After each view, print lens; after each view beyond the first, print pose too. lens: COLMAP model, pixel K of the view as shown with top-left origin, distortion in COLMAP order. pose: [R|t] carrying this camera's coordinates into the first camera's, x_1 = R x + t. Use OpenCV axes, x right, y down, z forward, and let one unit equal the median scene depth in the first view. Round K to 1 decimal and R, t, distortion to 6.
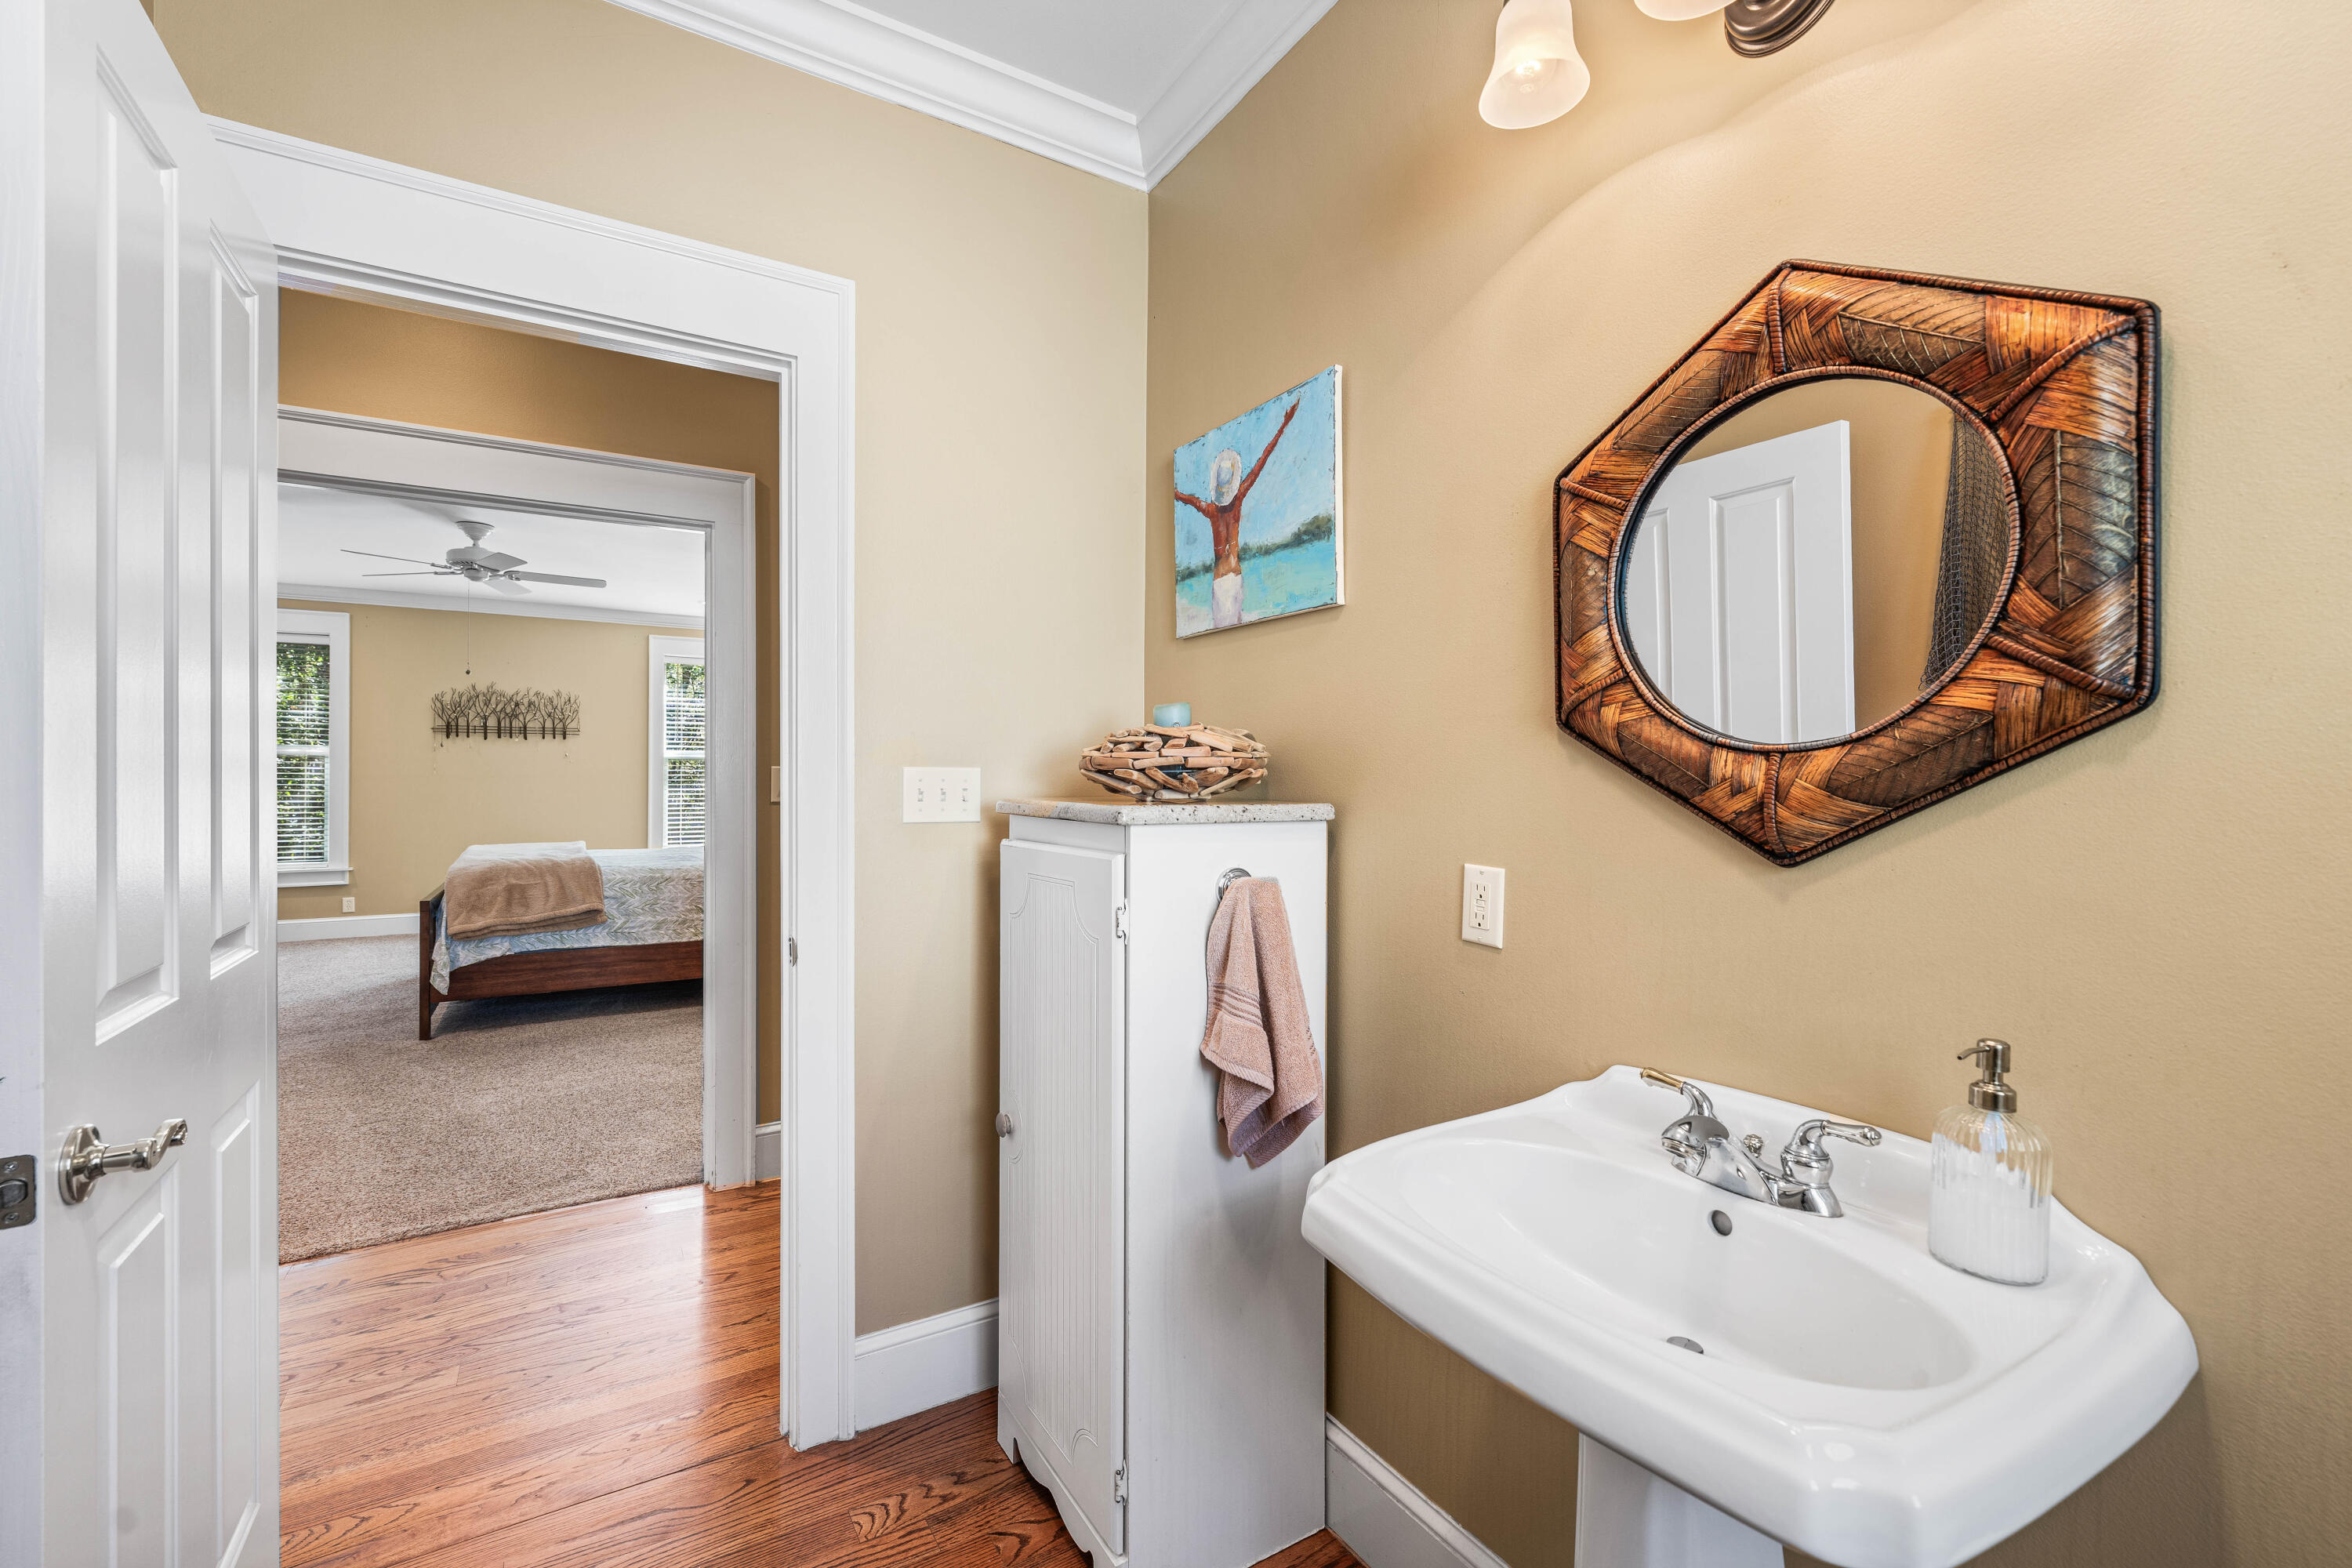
lens RADIAL K [[930.7, 0, 1176.0], [0, 930.7, 784.0], [0, 0, 1]] dist [0.000117, 0.000069]
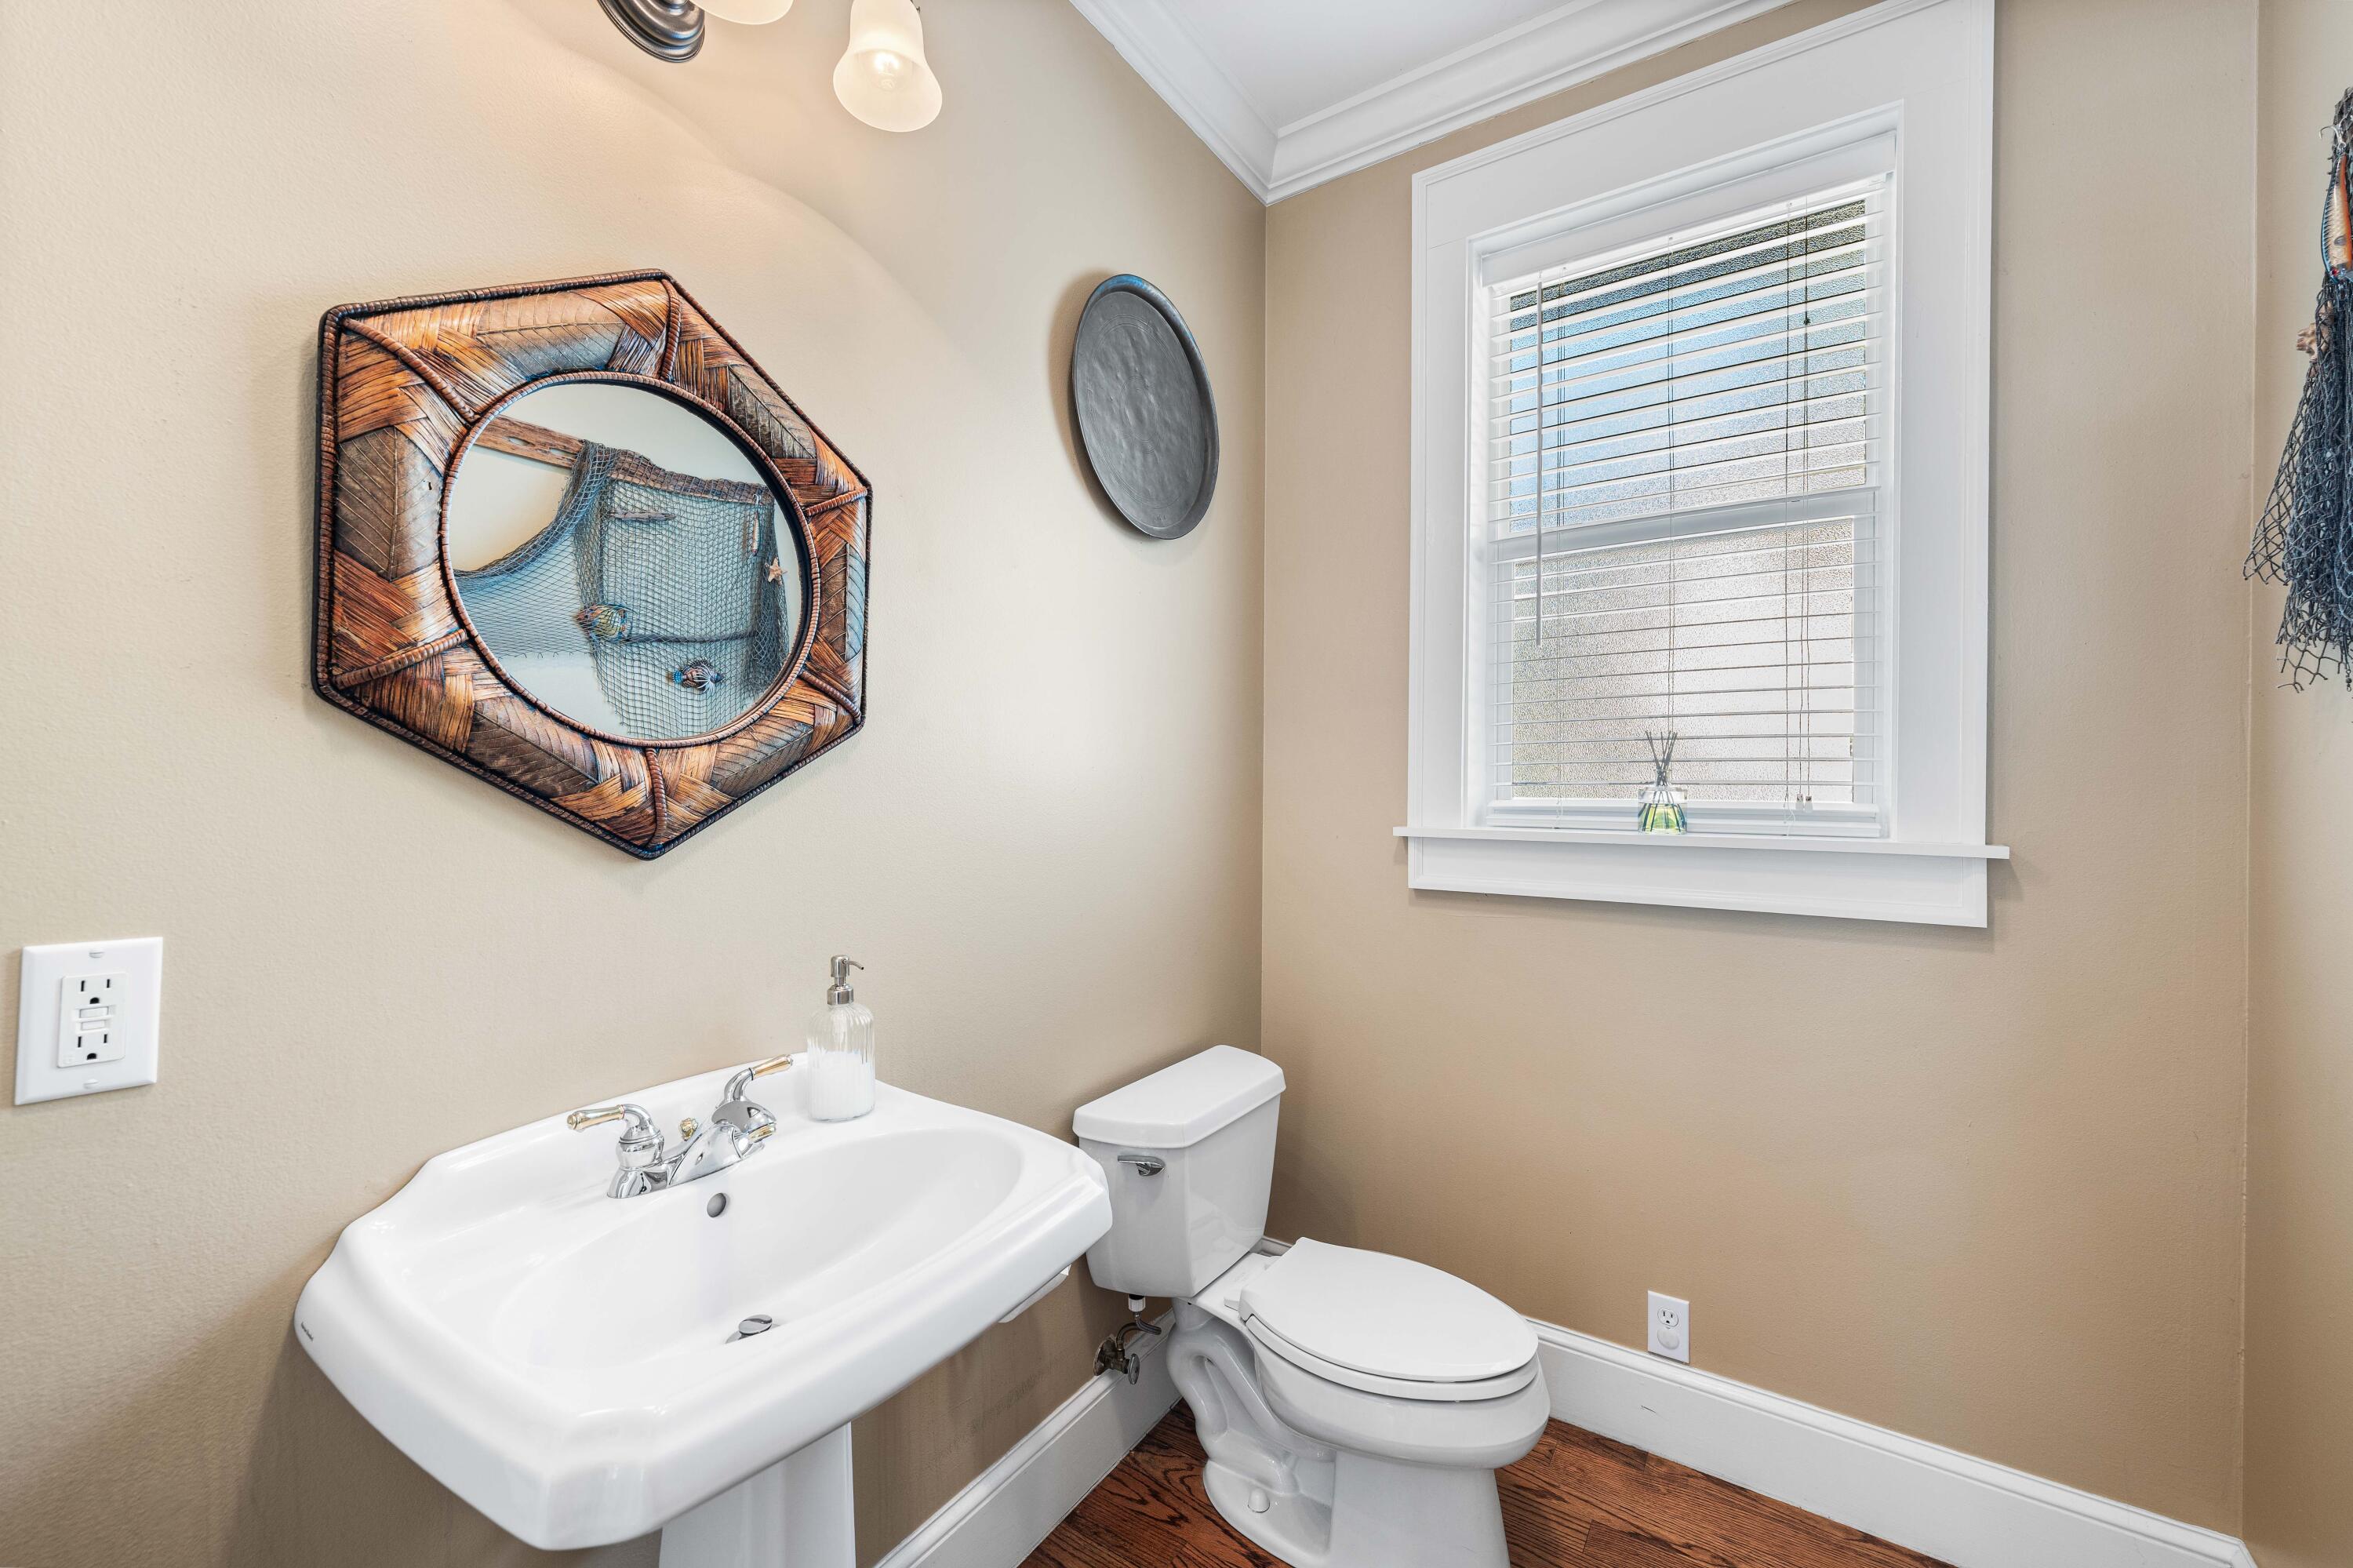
lens RADIAL K [[931.1, 0, 1176.5], [0, 931.1, 784.0], [0, 0, 1]] dist [0.000117, 0.000069]
pose [[-0.399157, -0.020648, 0.916650, -0.517570], [-0.005790, 0.999783, 0.020000, -0.018245], [-0.916865, 0.002676, -0.399190, 0.878419]]
